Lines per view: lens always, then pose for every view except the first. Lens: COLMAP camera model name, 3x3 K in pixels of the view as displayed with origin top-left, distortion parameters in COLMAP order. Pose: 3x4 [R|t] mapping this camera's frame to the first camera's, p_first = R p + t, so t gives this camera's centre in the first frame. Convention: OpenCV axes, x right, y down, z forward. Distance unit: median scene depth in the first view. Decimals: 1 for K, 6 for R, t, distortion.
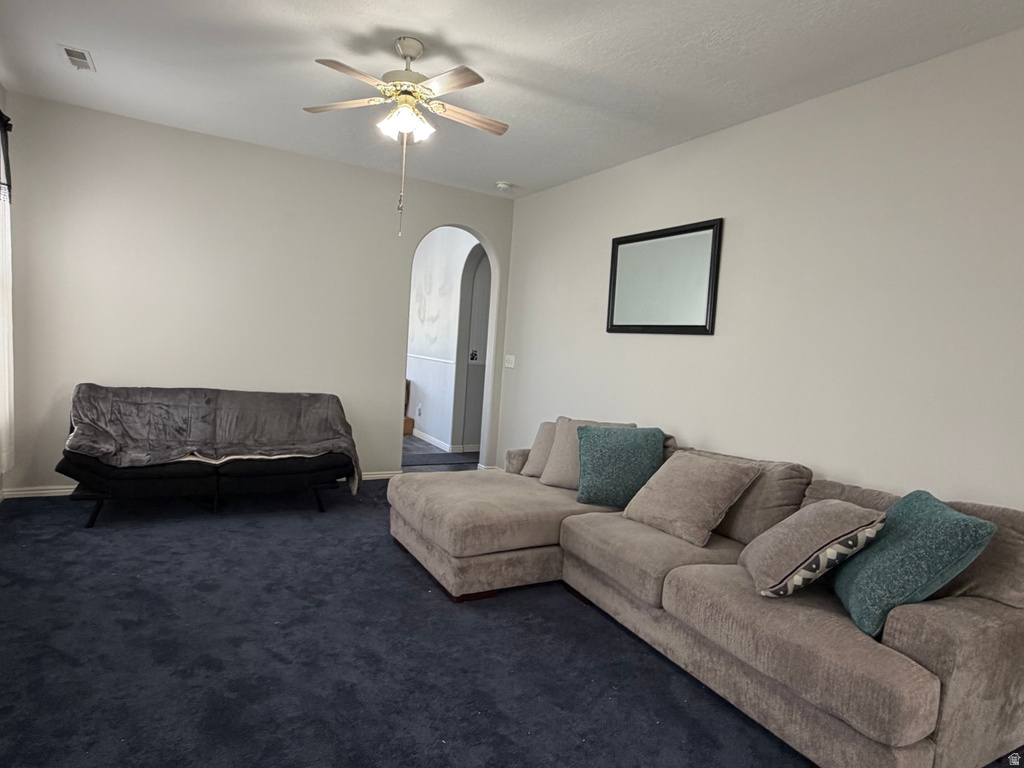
lens RADIAL K [[591.6, 0, 510.0], [0, 591.6, 387.8], [0, 0, 1]] dist [-0.000745, 0.001234]
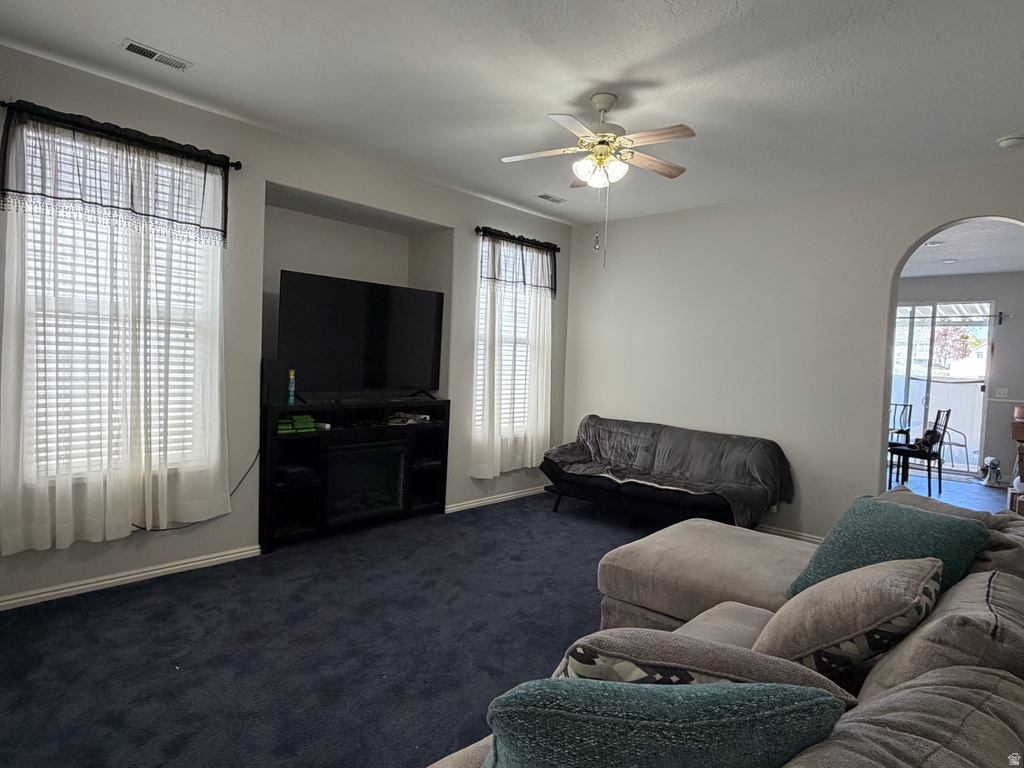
lens RADIAL K [[591.6, 0, 508.0], [0, 591.6, 390.4], [0, 0, 1]] dist [-0.000745, 0.001234]
pose [[0.320227, -0.007181, -0.947314, 0.550020], [-0.092002, 0.995009, -0.038642, 0.008326], [0.942863, 0.099529, 0.317968, 0.372298]]
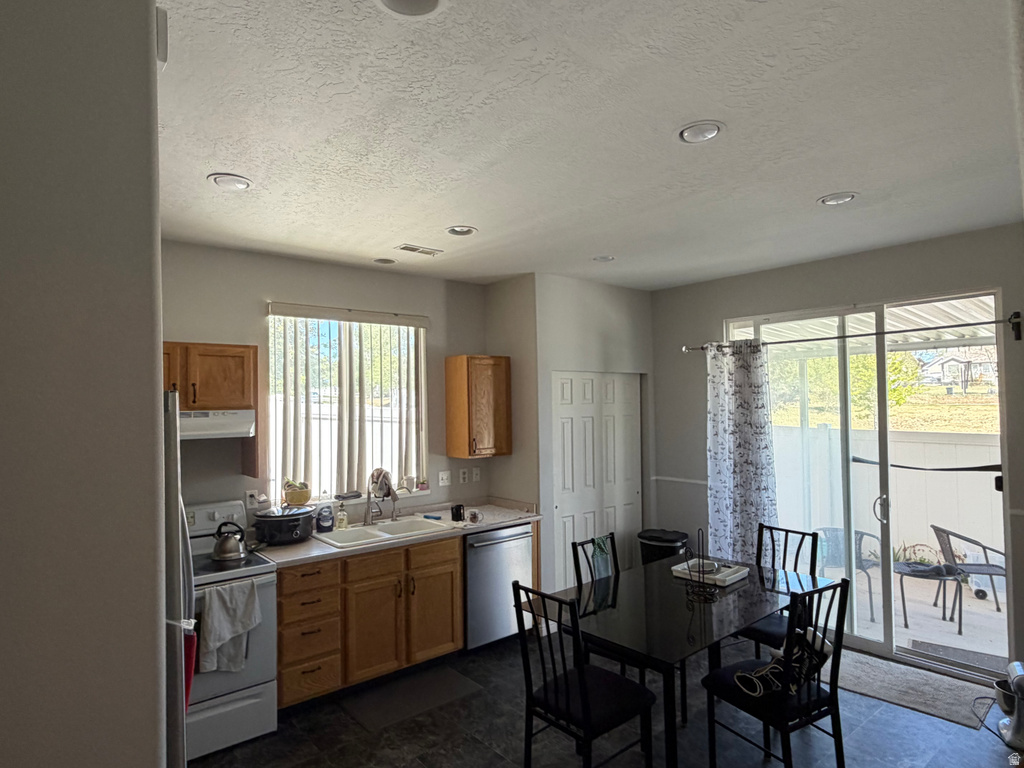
lens RADIAL K [[591.6, 0, 511.4], [0, 591.6, 389.6], [0, 0, 1]] dist [-0.000745, 0.001234]
pose [[0.185118, -0.095534, -0.978062, -0.055929], [-0.048437, 0.993167, -0.106177, -0.224363], [0.981522, 0.067029, 0.179226, 1.579764]]
